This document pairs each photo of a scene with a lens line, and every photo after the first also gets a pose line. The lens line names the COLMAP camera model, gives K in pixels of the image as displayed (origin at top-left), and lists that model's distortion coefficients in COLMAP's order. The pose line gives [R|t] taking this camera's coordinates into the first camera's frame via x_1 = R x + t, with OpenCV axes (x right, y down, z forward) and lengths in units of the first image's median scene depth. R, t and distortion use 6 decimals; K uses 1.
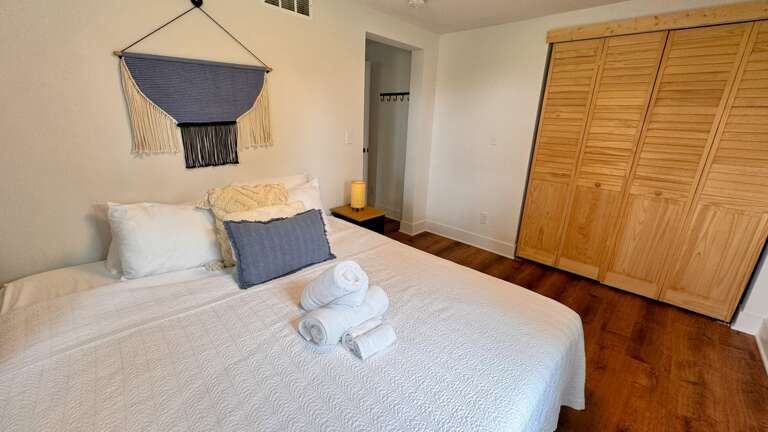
lens RADIAL K [[304.3, 0, 377.6], [0, 304.3, 214.0], [0, 0, 1]] dist [0.002385, 0.000200]
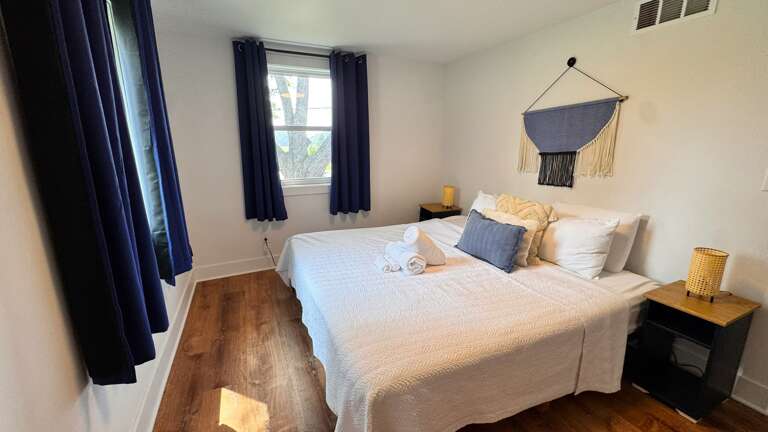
lens RADIAL K [[304.3, 0, 380.8], [0, 304.3, 213.7], [0, 0, 1]] dist [0.002385, 0.000200]
pose [[-0.352037, 0.184401, -0.917642, 0.925793], [-0.275973, 0.916367, 0.290017, -0.226453], [0.894376, 0.355341, -0.271706, 0.763765]]
